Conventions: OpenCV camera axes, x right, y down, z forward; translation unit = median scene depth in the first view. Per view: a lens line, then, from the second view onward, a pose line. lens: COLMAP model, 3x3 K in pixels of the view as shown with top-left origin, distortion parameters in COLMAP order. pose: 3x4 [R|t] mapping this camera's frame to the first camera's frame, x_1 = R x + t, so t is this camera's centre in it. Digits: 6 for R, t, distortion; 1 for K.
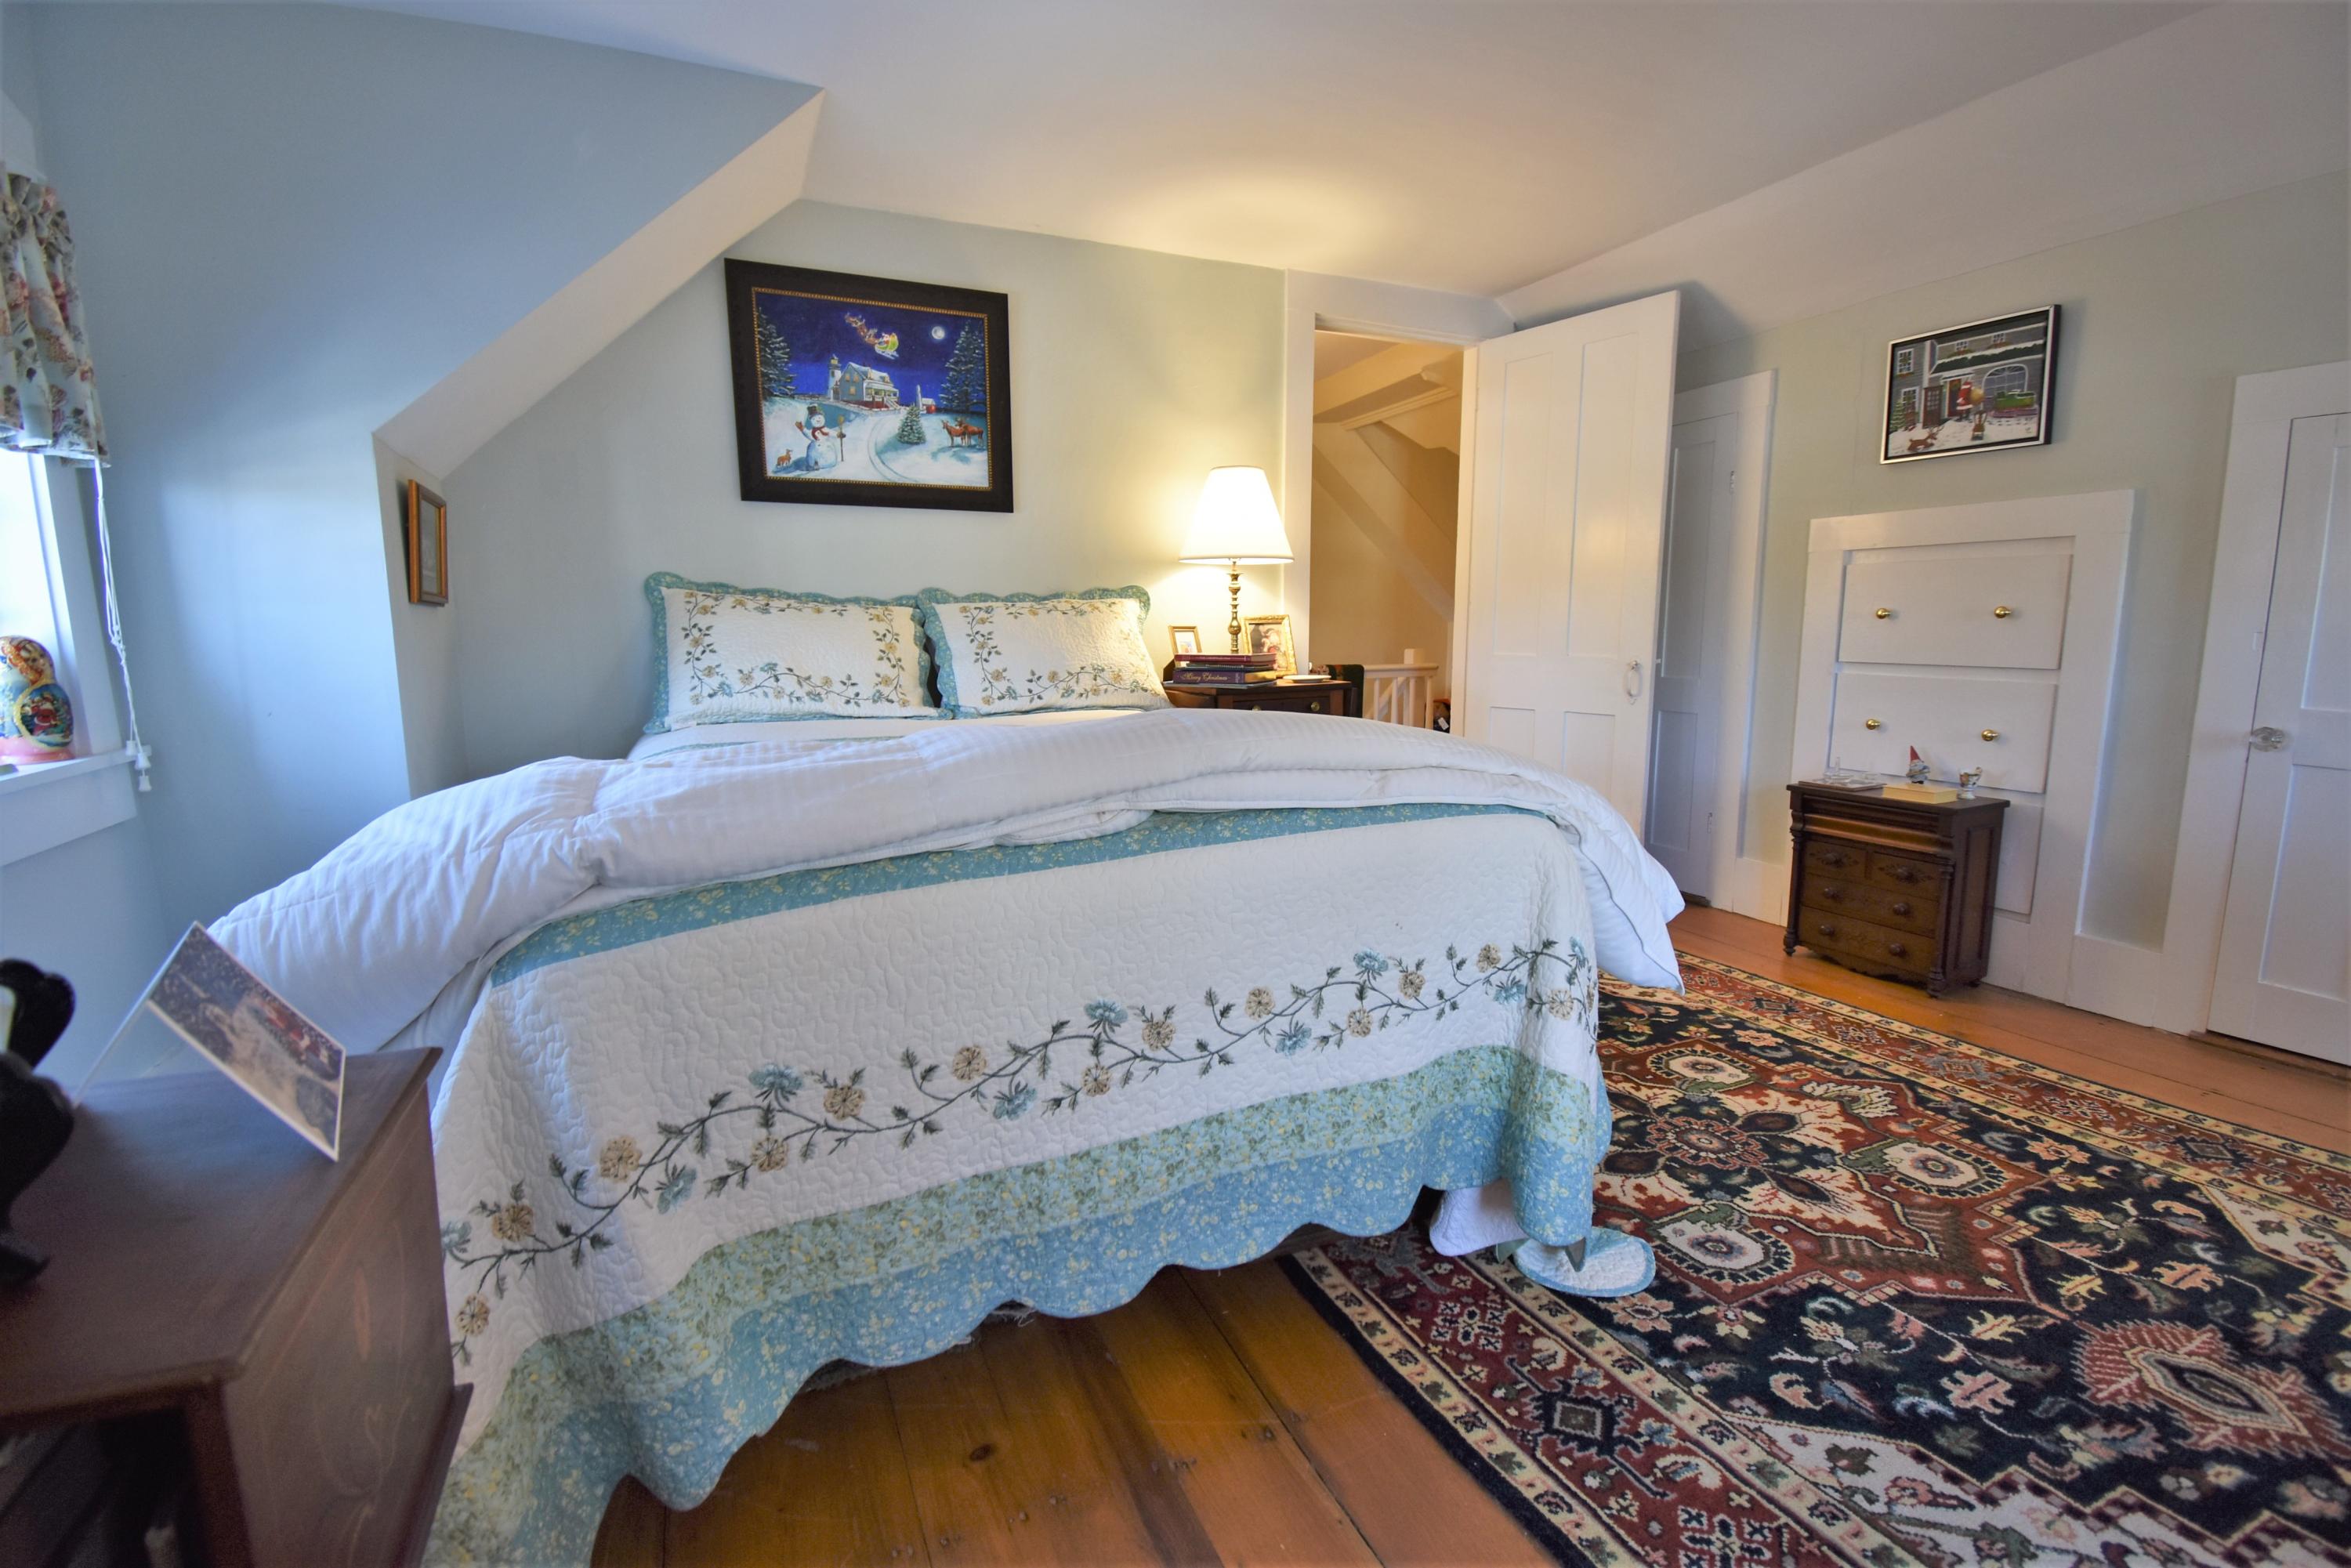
lens RADIAL K [[1067.1, 0, 1175.5], [0, 1067.1, 784.0], [0, 0, 1]] dist [0.018112, -0.022427]
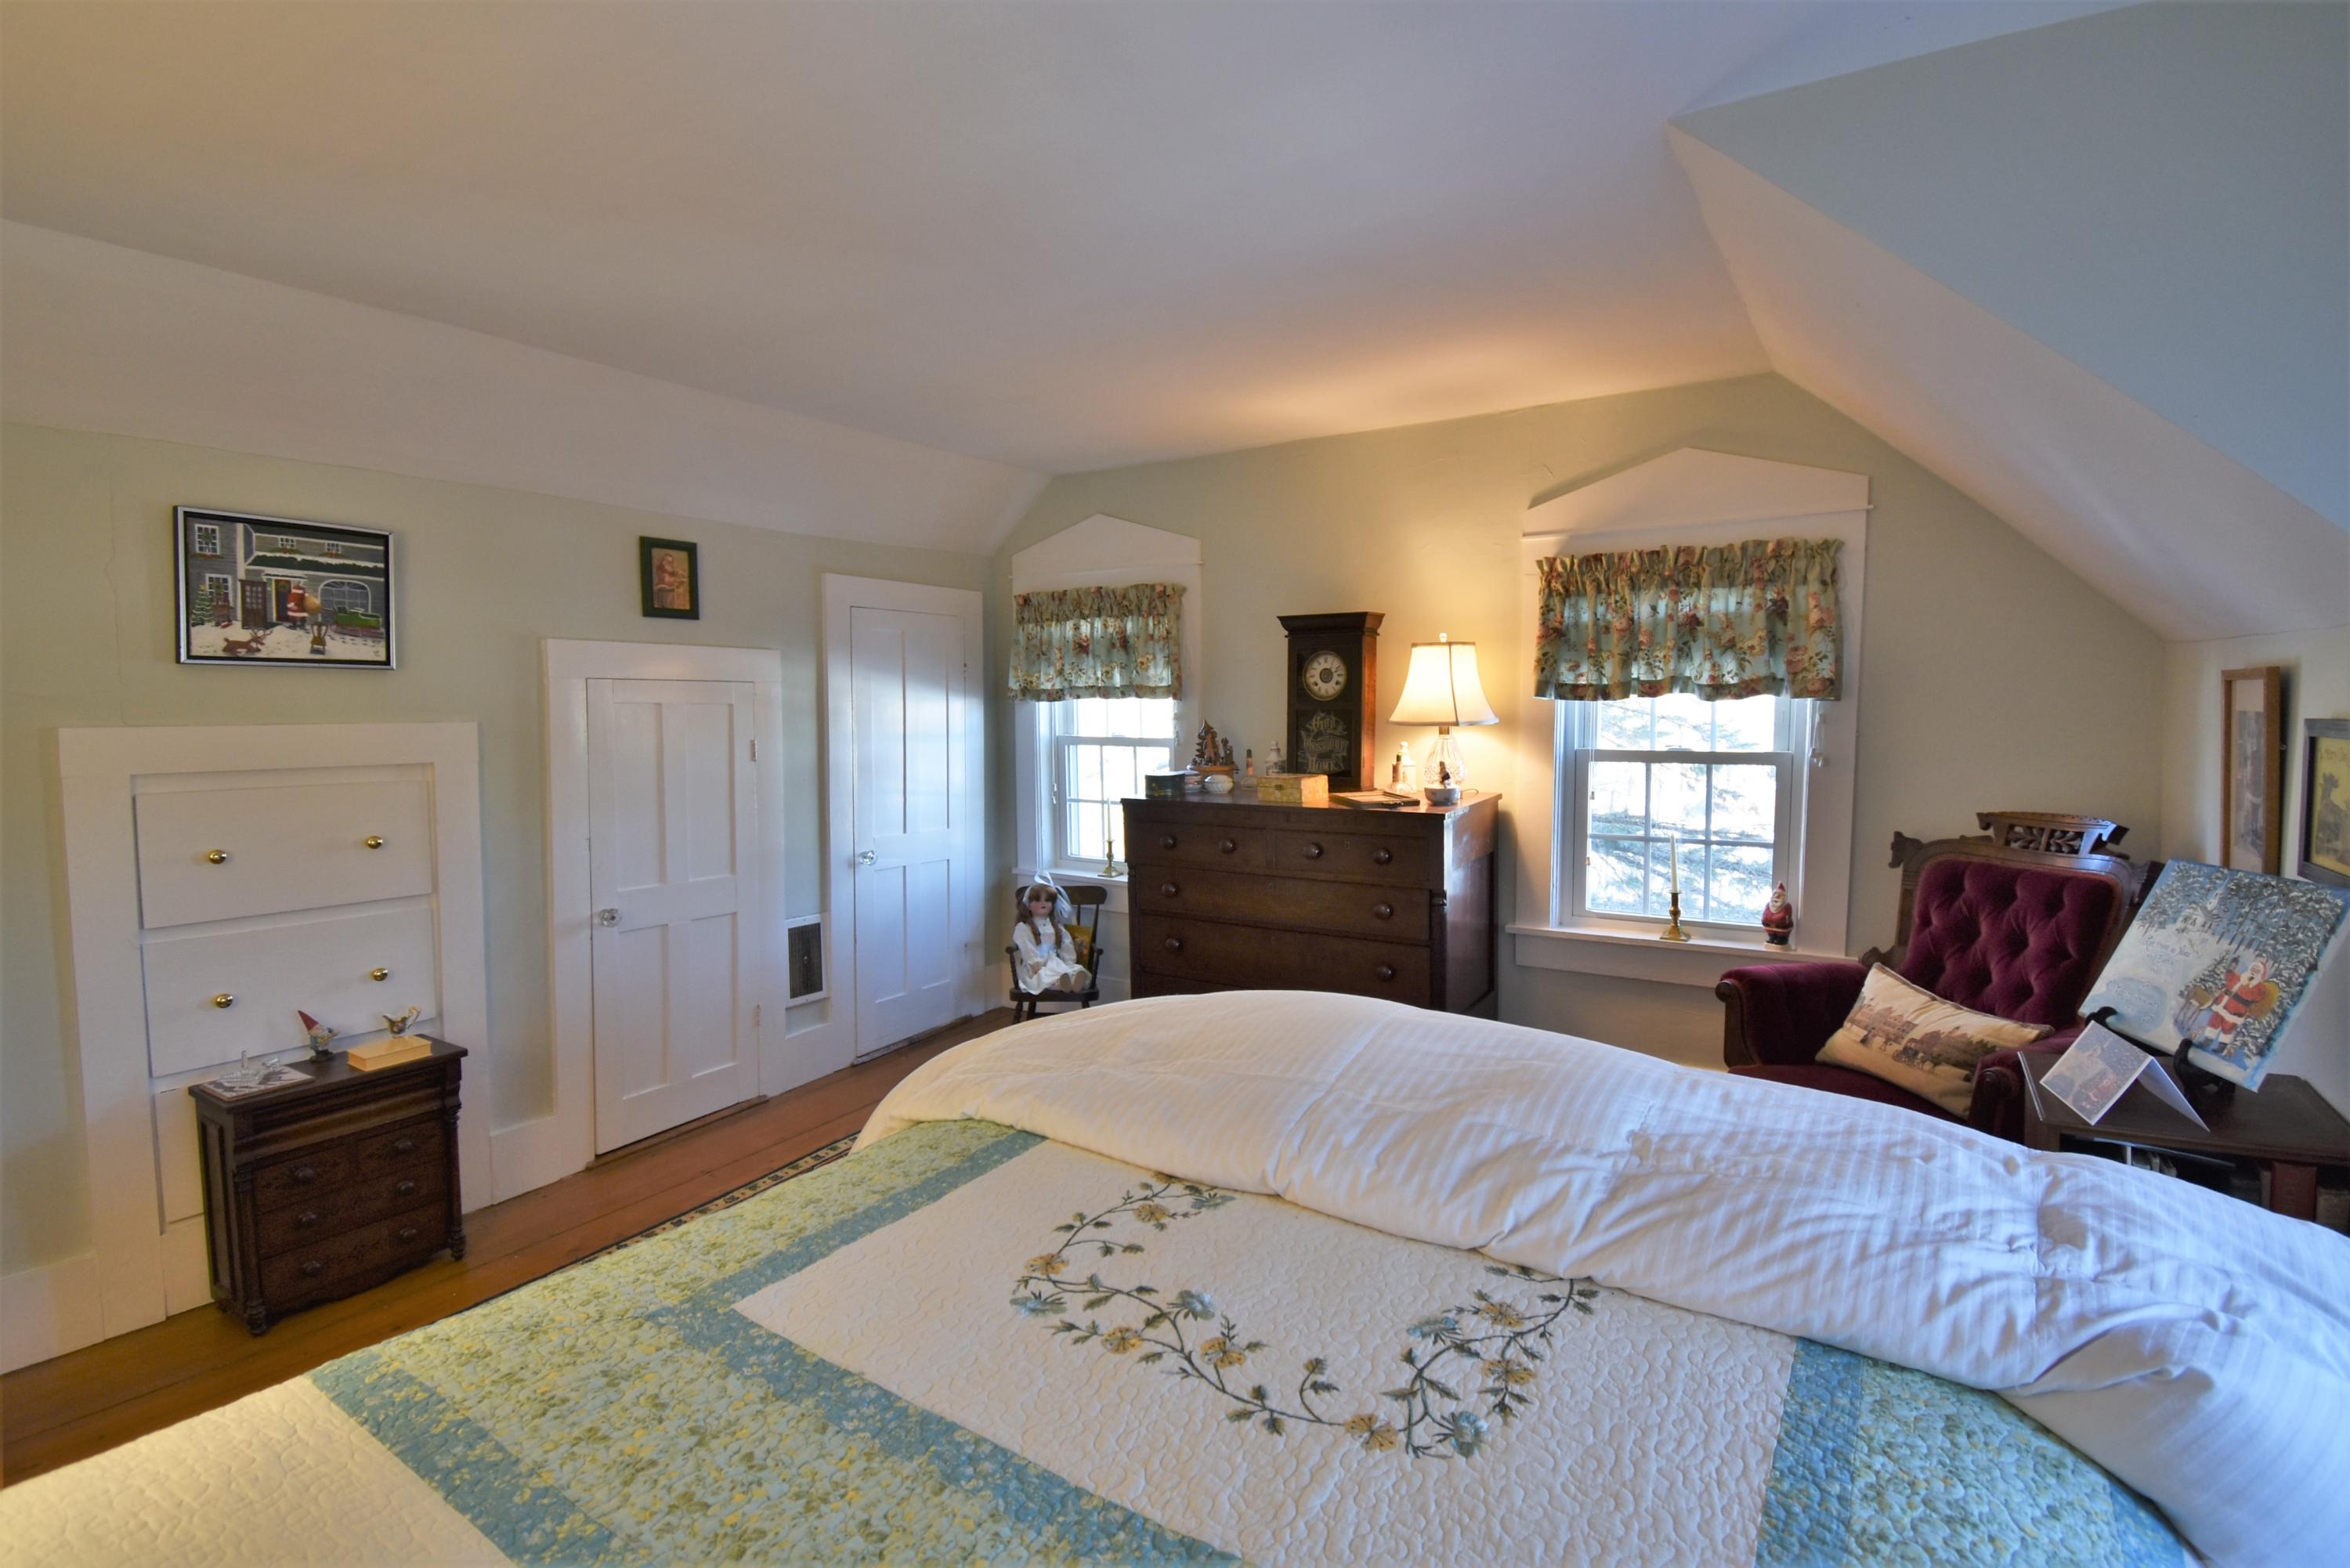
lens RADIAL K [[1066.6, 0, 1175.0], [0, 1066.6, 784.0], [0, 0, 1]] dist [0.018112, -0.022427]
pose [[-0.548007, -0.040497, 0.835493, -0.376280], [0.139719, 0.980364, 0.139161, -0.242482], [-0.824722, 0.192995, -0.531588, 0.912476]]
